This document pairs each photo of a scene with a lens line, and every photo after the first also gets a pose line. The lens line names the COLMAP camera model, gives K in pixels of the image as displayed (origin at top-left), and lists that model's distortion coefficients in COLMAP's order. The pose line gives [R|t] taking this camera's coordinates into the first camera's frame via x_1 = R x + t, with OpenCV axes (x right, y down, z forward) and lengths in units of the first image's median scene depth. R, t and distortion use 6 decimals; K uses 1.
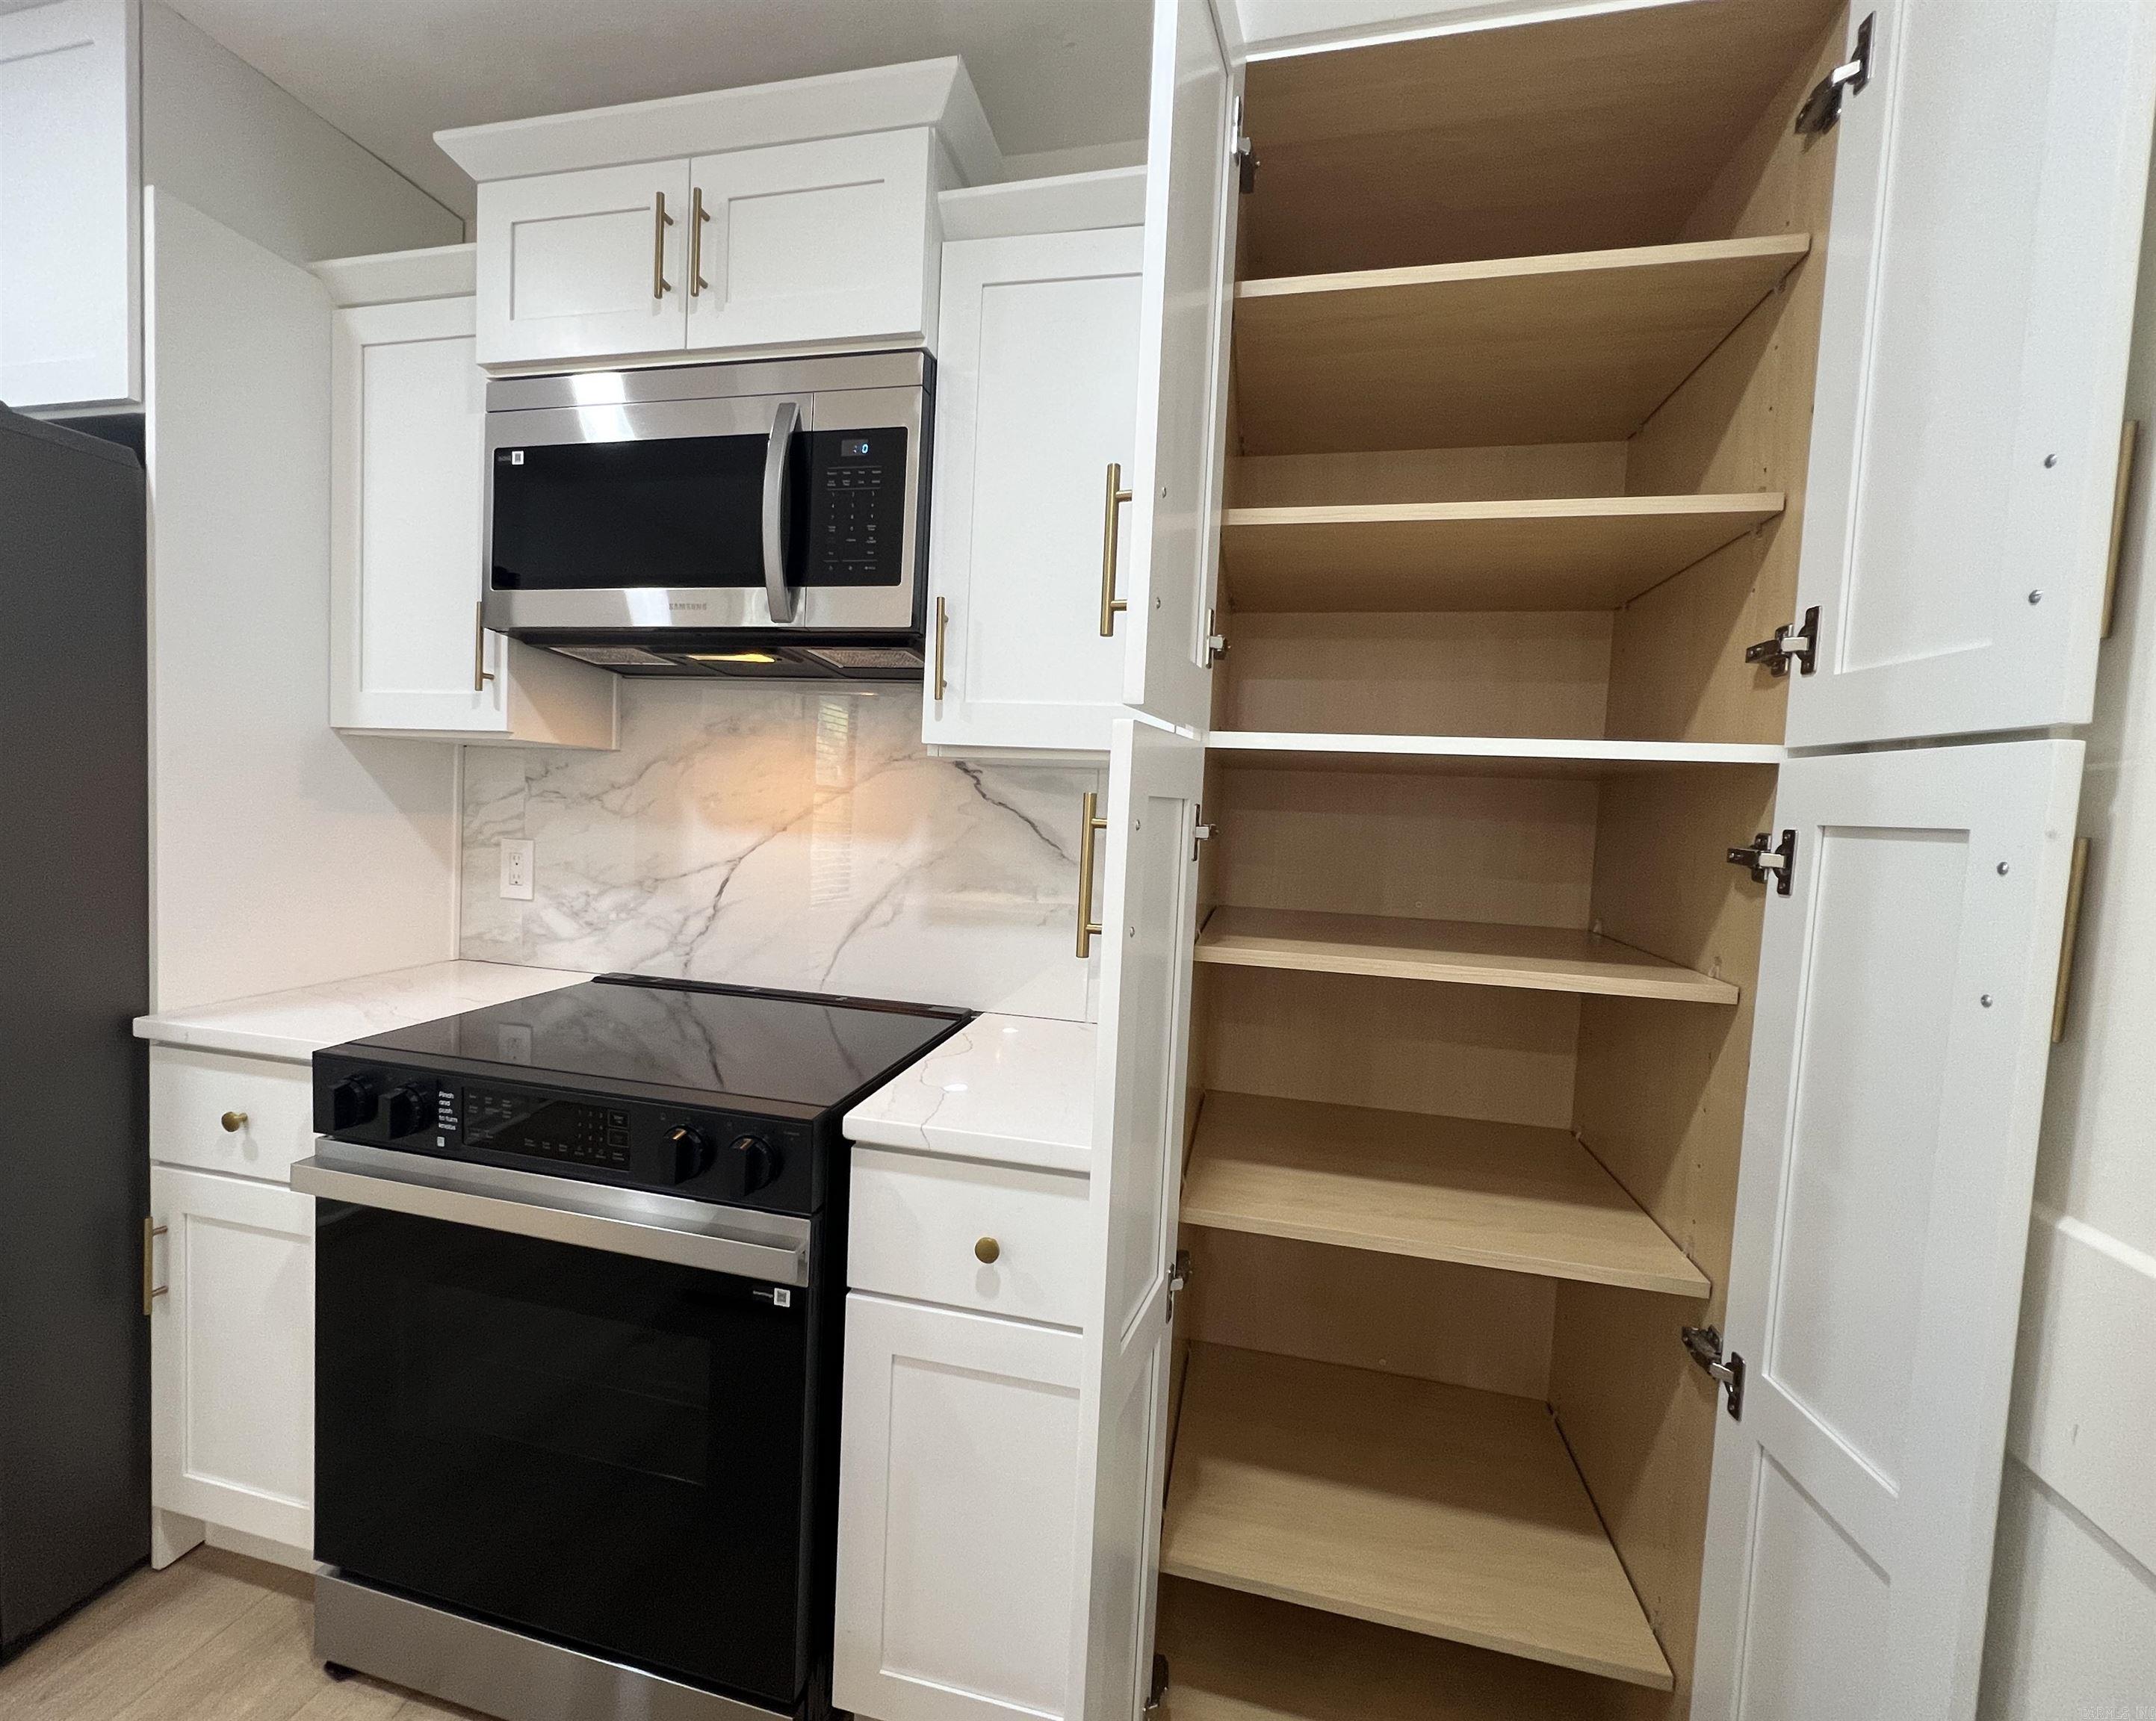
lens RADIAL K [[995.5, 0, 1007.6], [0, 995.5, 861.3], [0, 0, 1]] dist [-0.006429, 0.002949]
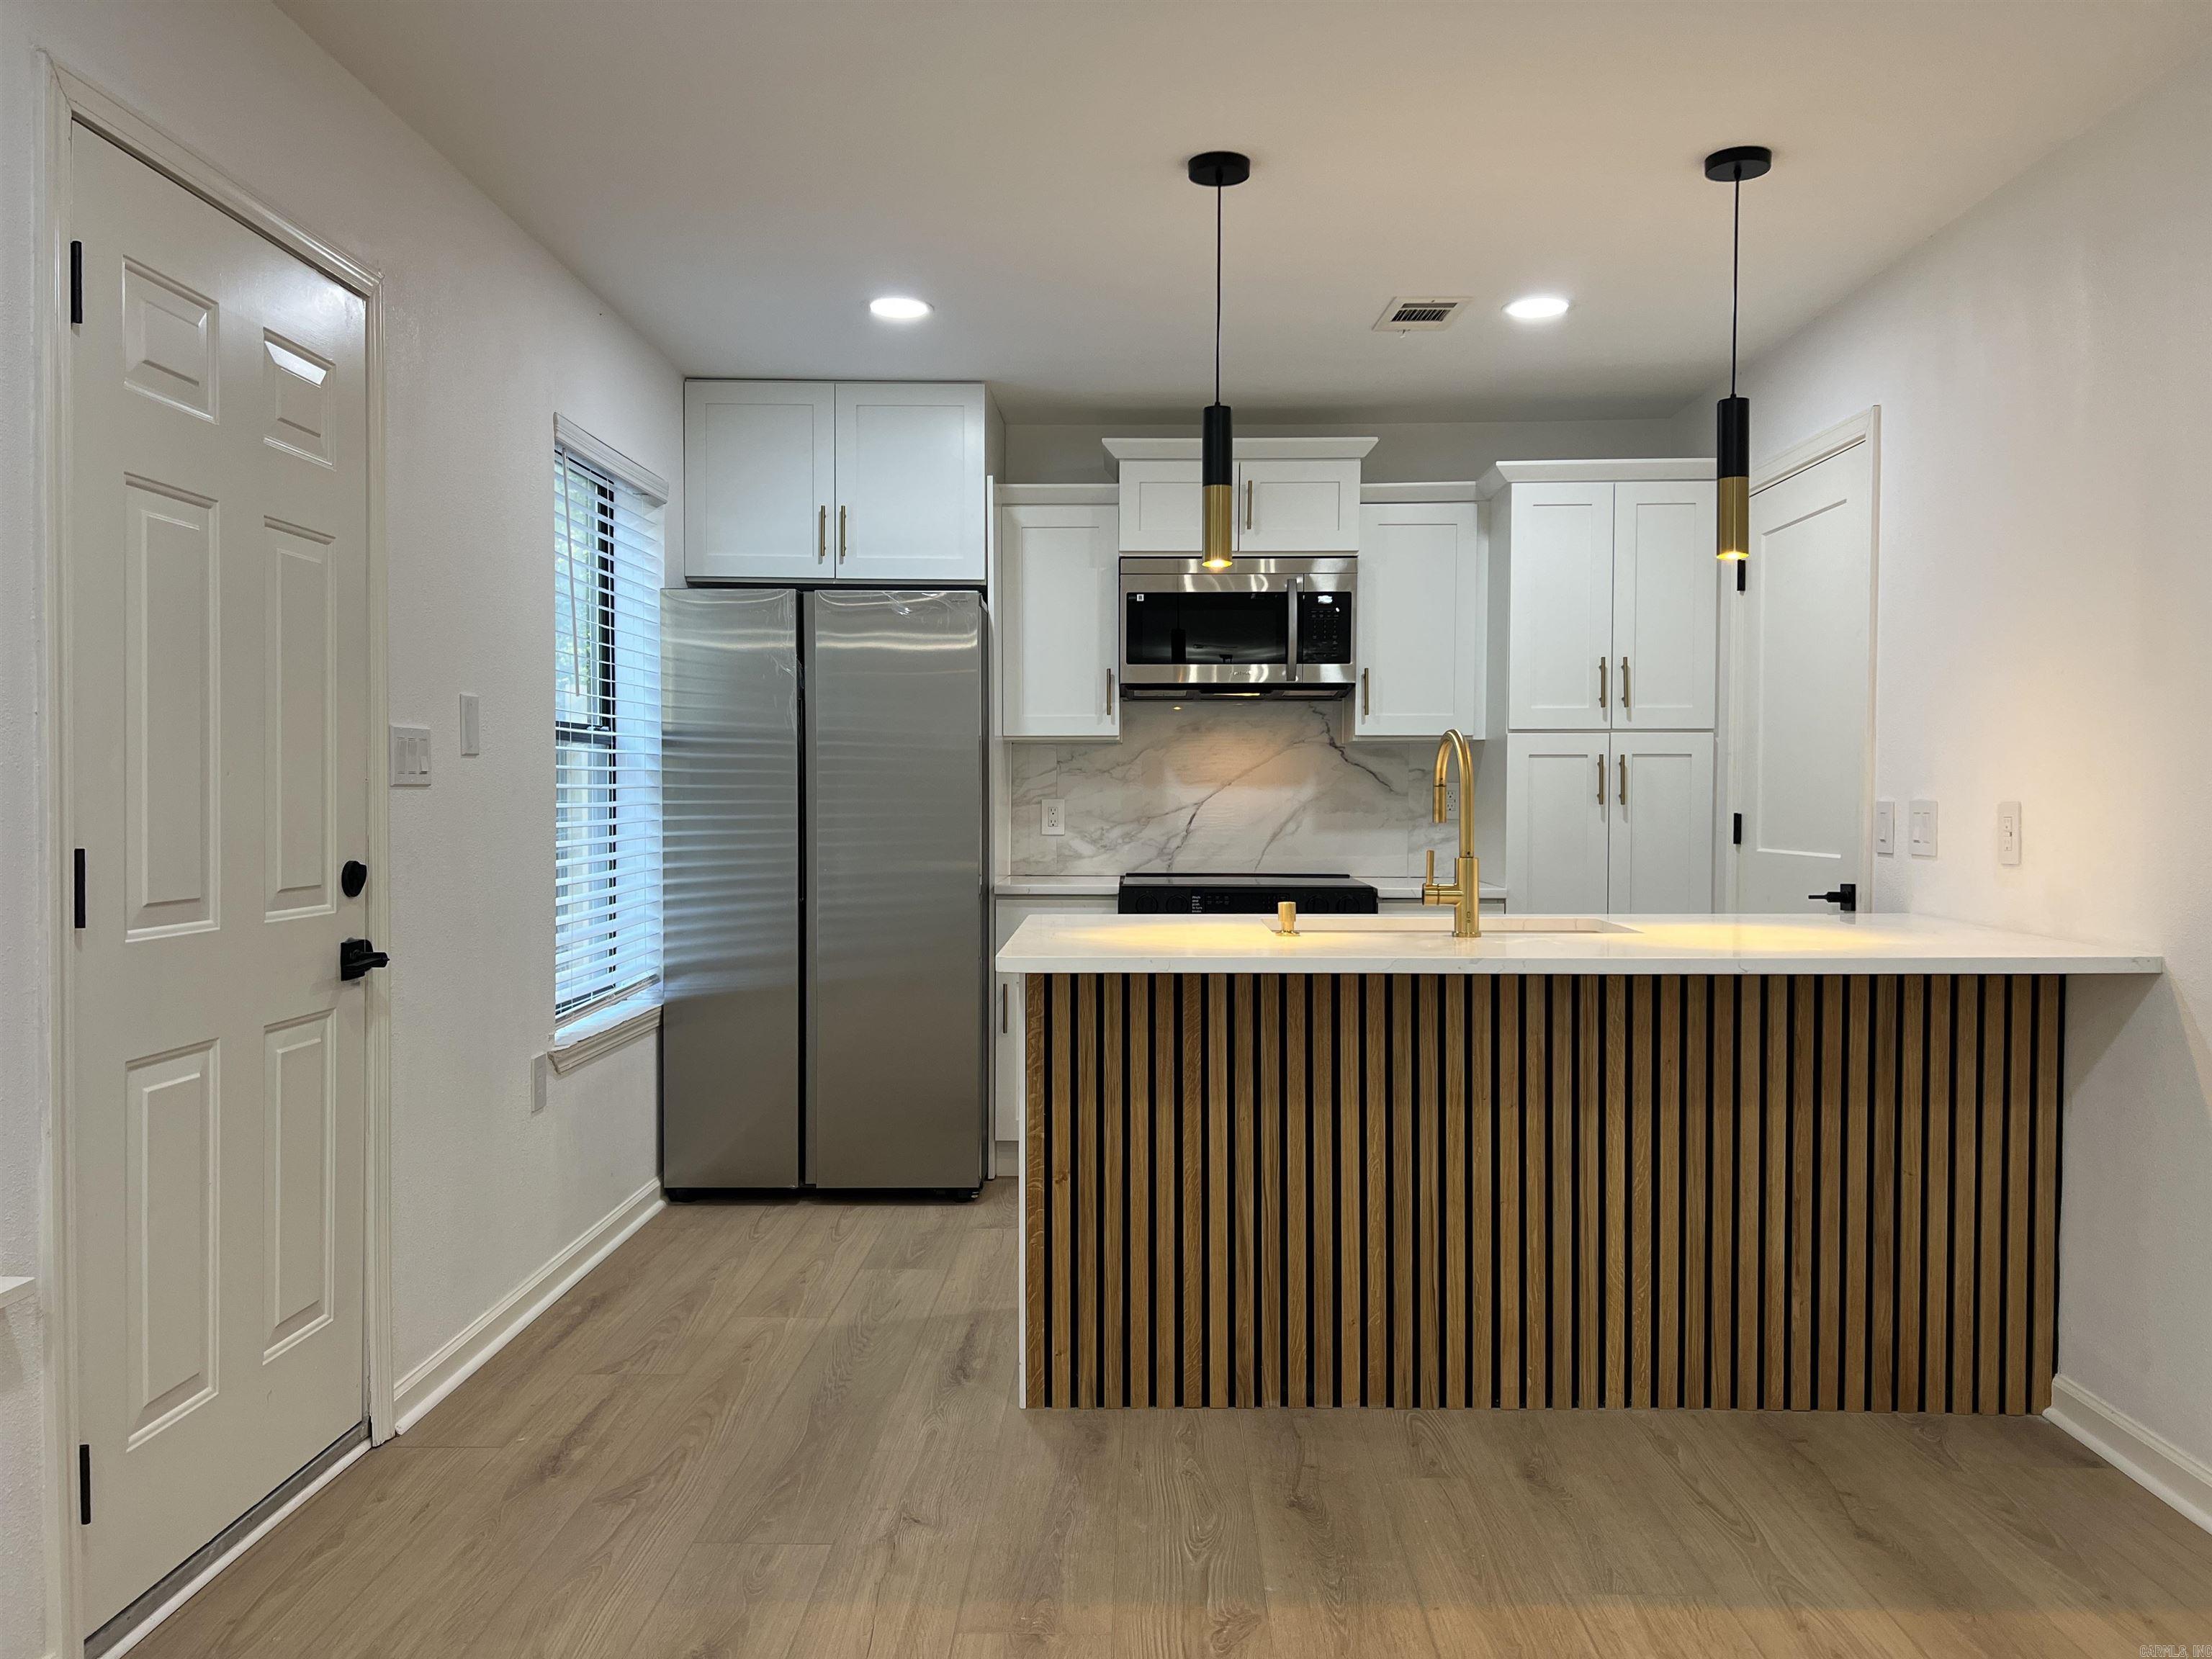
lens RADIAL K [[1645.1, 0, 1093.7], [0, 1645.1, 831.9], [0, 0, 1]] dist [0.060631, -0.073853]
pose [[0.974798, -0.047284, 0.218020, -1.320741], [0.054786, 0.998092, -0.028489, 0.147528], [-0.216256, 0.039715, 0.975528, -2.155805]]
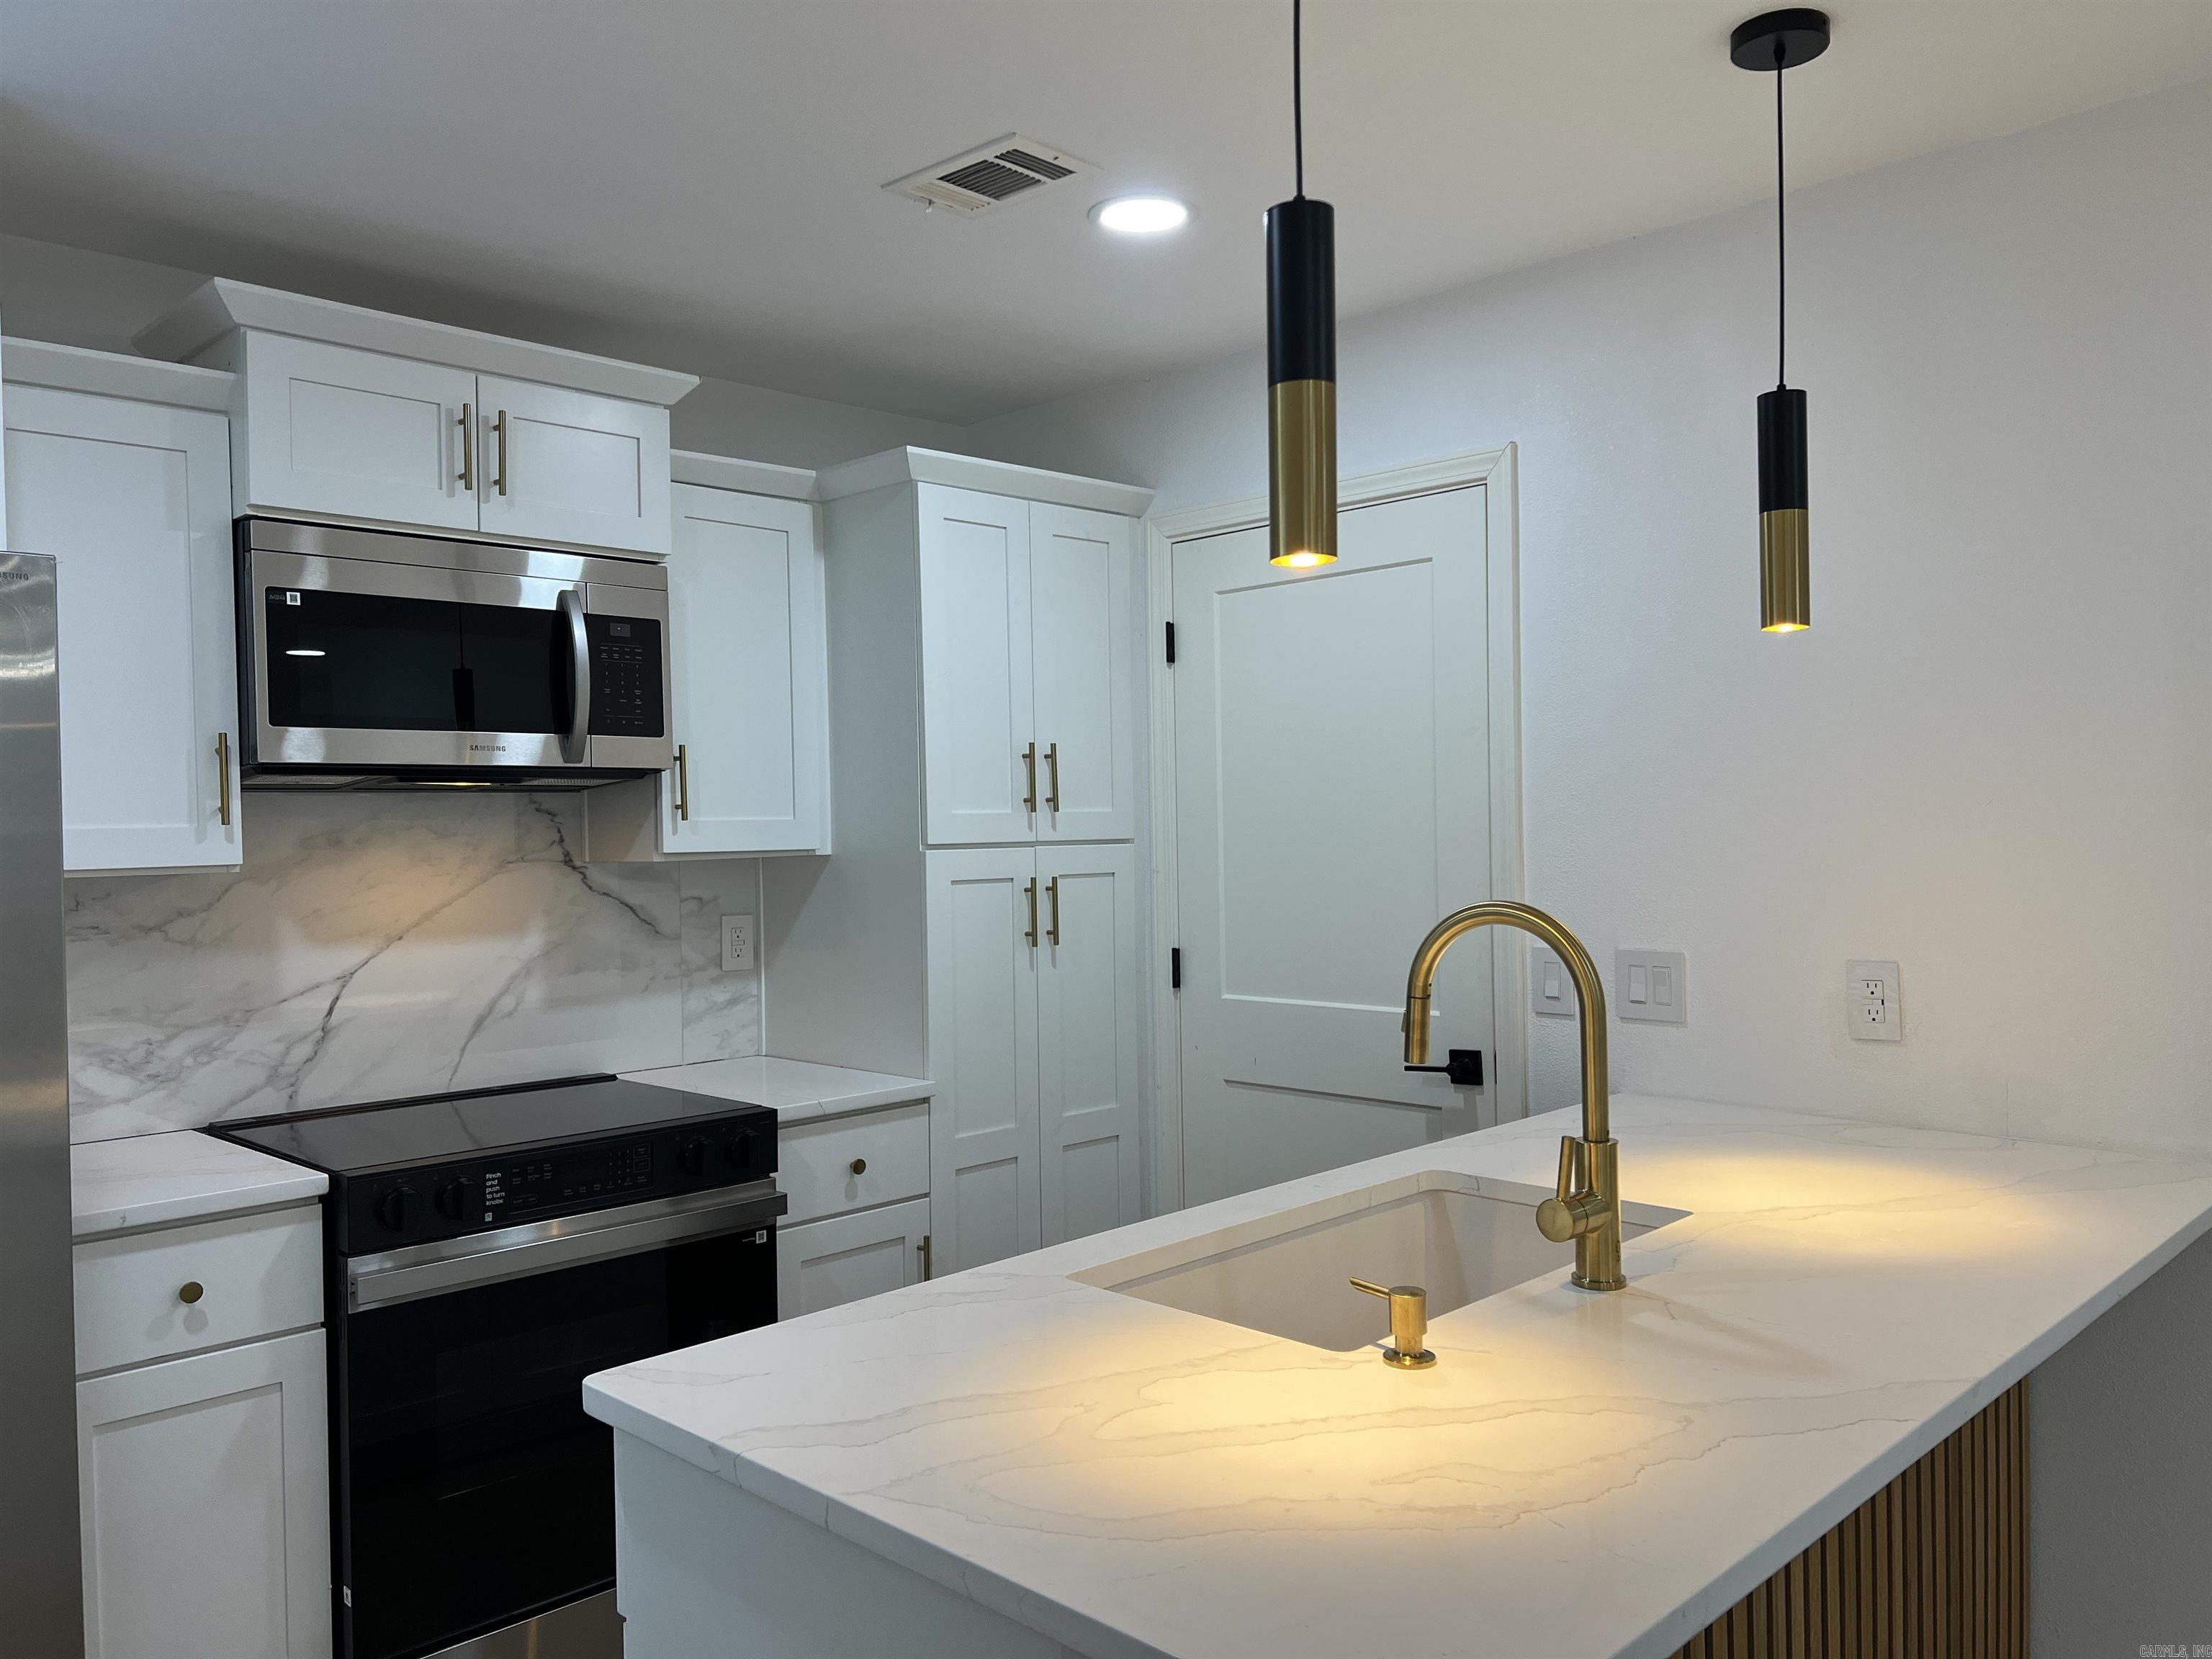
lens RADIAL K [[1645.1, 0, 1100.8], [0, 1645.1, 839.7], [0, 0, 1]] dist [0.060631, -0.073853]
pose [[0.510228, -0.060946, 0.857877, -1.551837], [0.094877, 0.995386, 0.014287, -0.105449], [-0.854790, 0.074103, 0.513657, -0.567412]]
